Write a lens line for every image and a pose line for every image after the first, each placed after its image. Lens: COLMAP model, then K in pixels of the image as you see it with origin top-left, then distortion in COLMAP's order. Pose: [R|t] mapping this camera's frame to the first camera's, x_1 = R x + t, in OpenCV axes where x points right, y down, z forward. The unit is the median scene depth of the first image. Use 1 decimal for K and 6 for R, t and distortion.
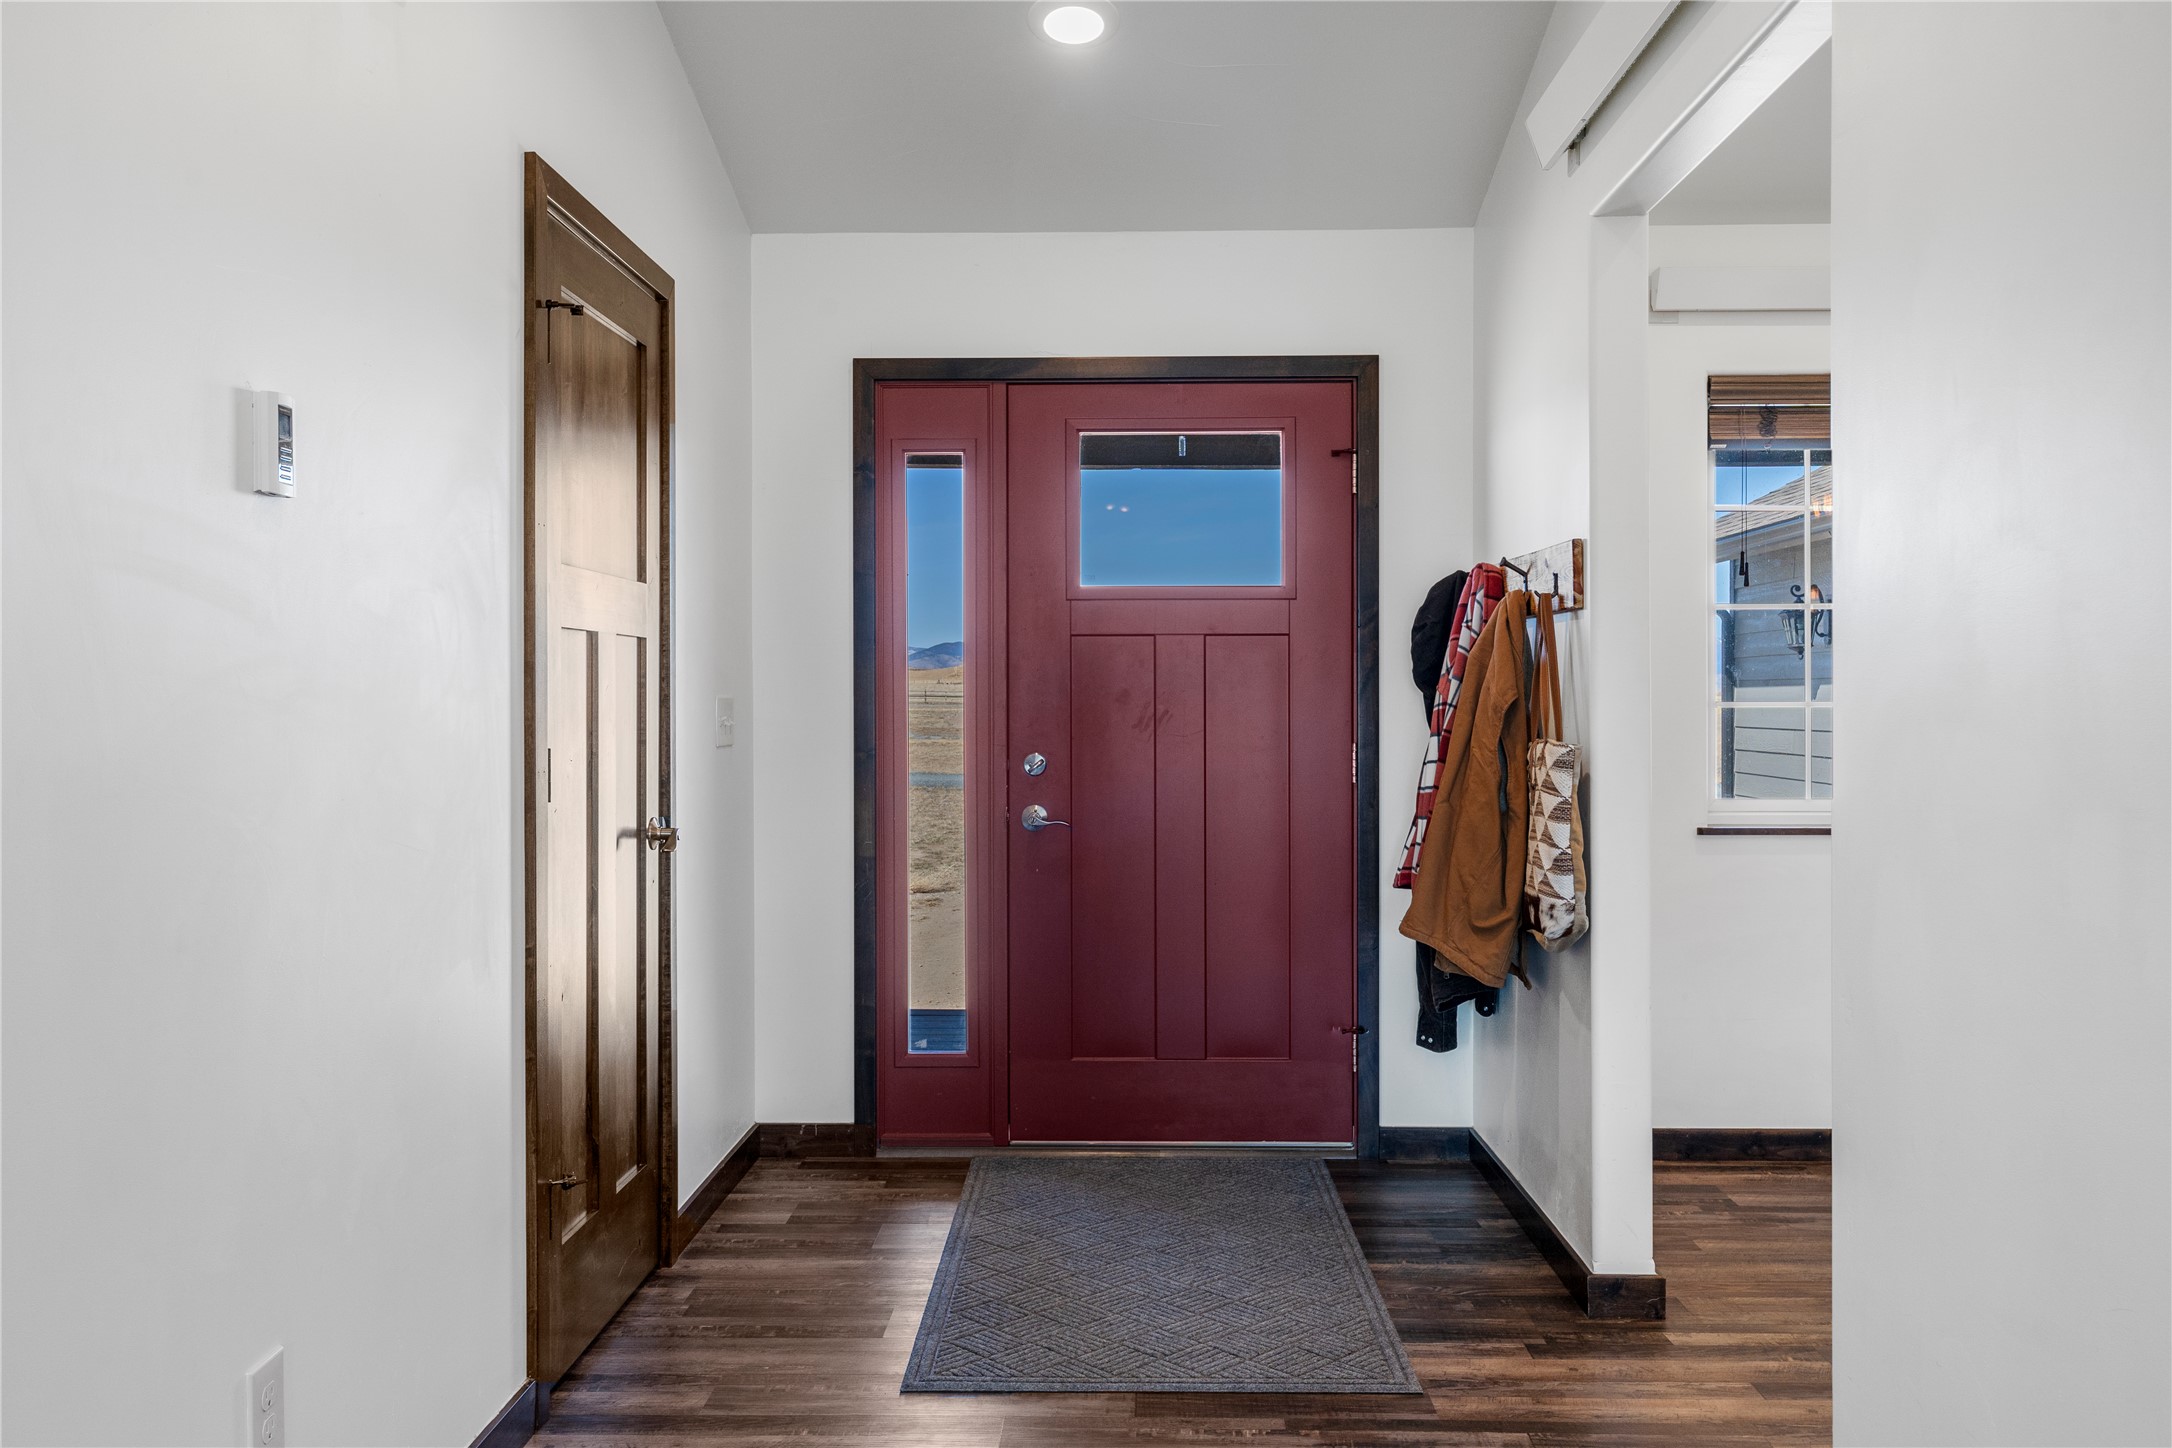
lens RADIAL K [[1807.3, 0, 1087.1], [0, 1807.3, 721.0], [0, 0, 1]] dist [0.042581, 0.001908]
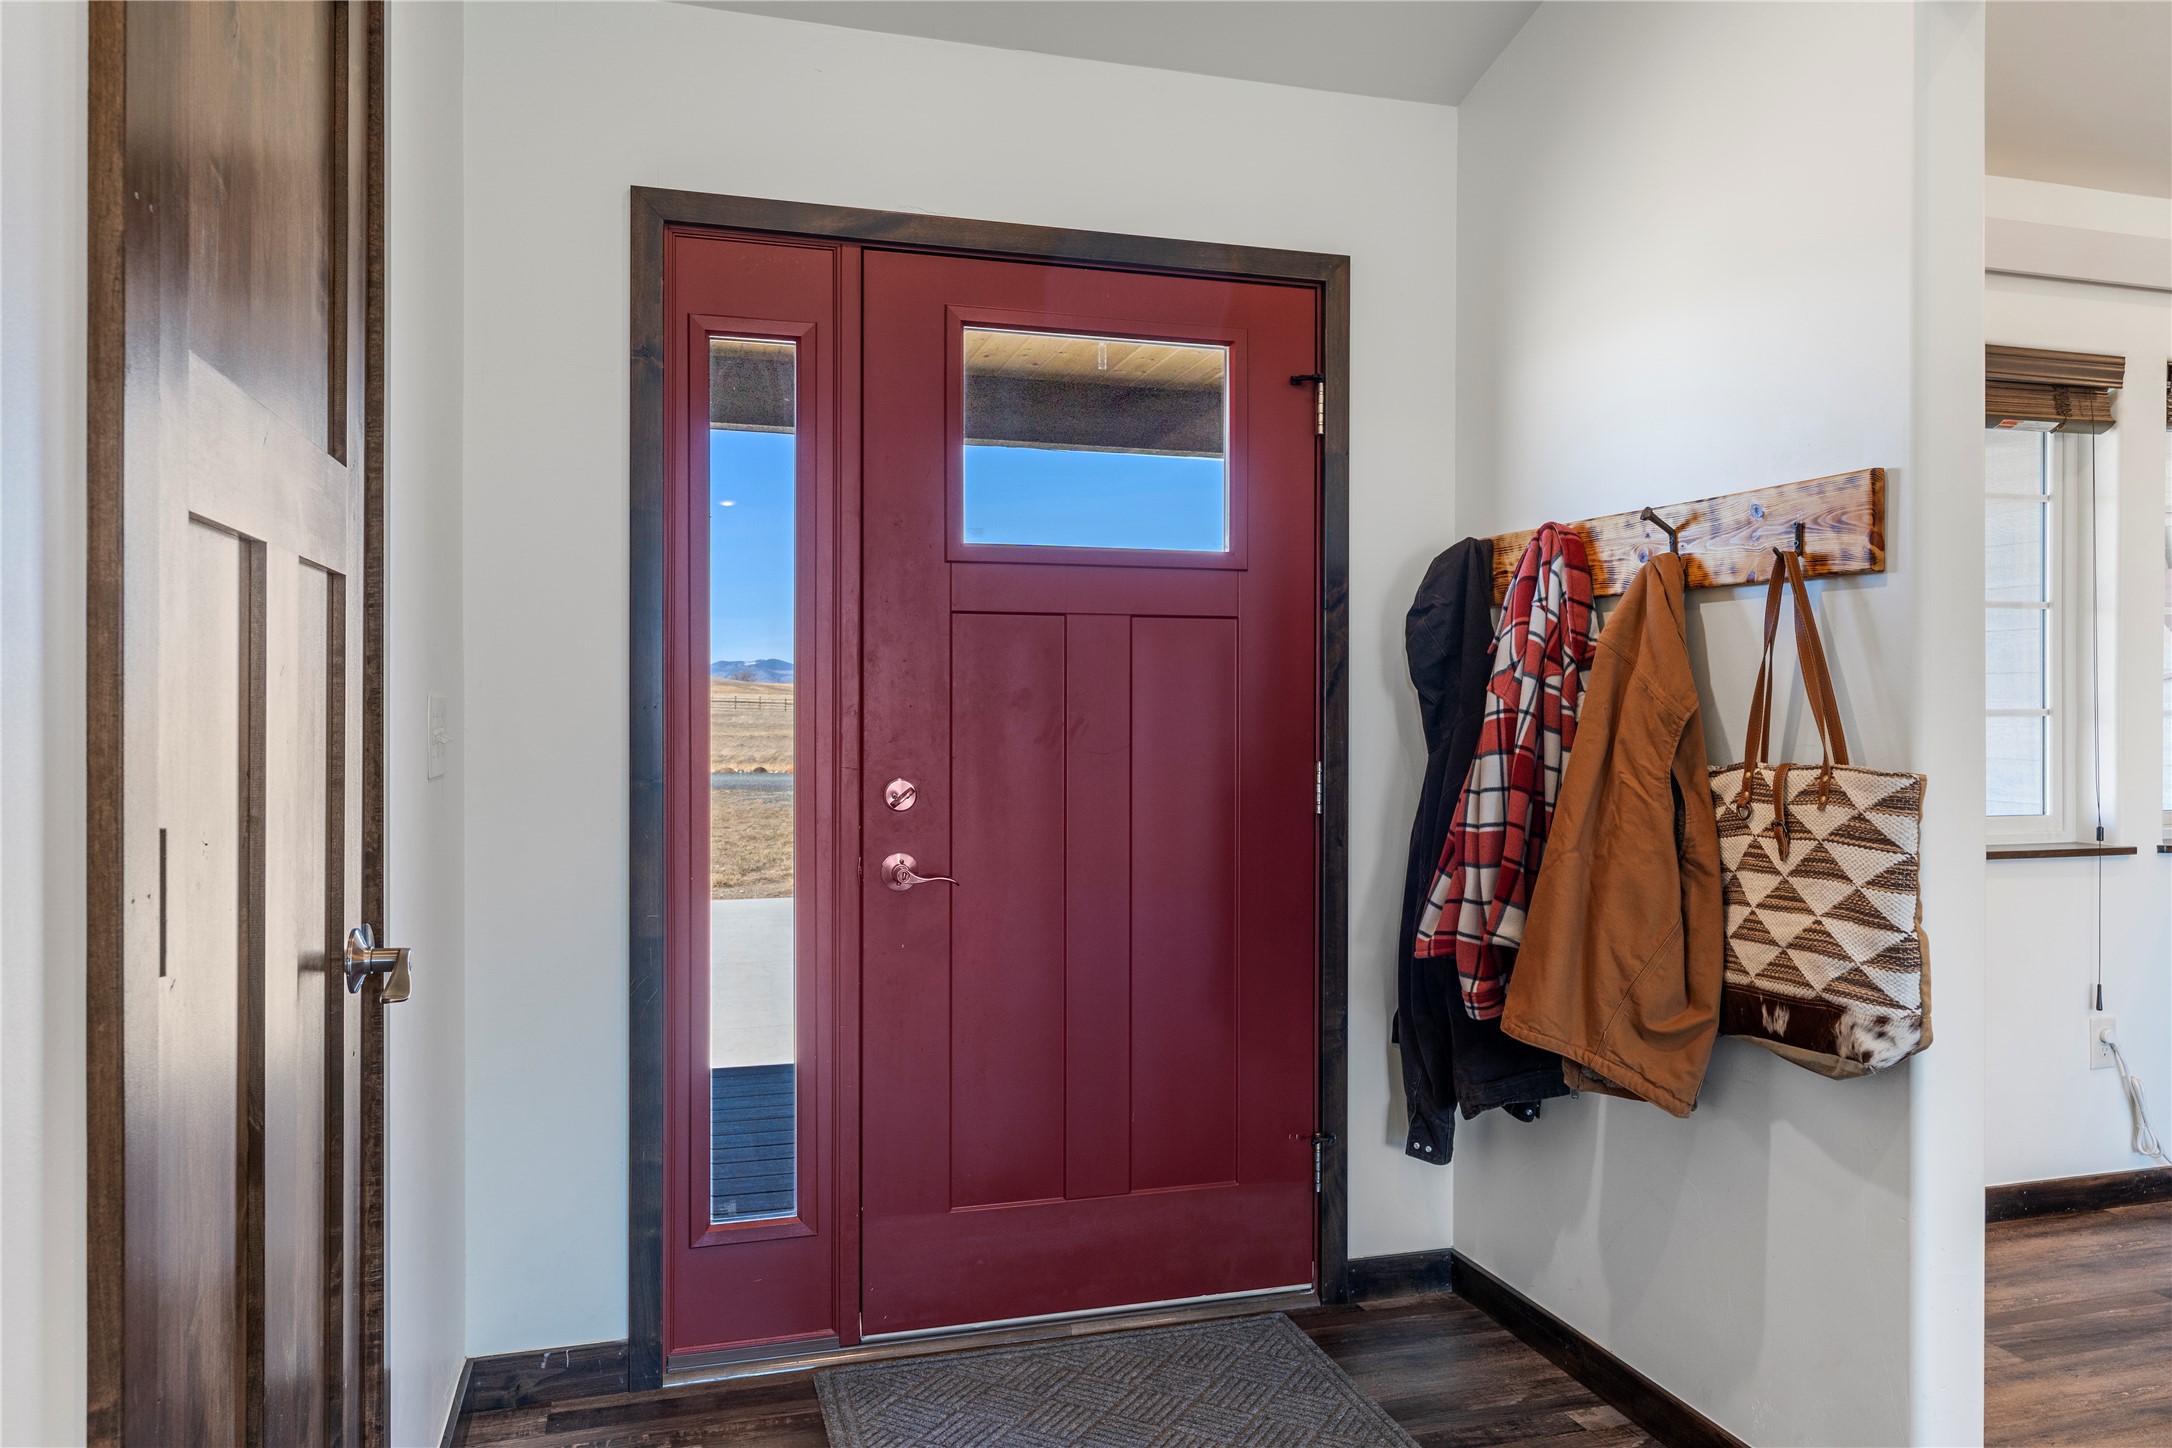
lens RADIAL K [[1489.0, 0, 1088.8], [0, 1489.0, 717.6], [0, 0, 1]] dist [0.012034, 0.001378]
pose [[0.950231, 0.001558, 0.311541, -0.144124], [-0.000498, 0.999994, -0.003484, -0.004095], [-0.311545, 0.003155, 0.950226, 0.443406]]
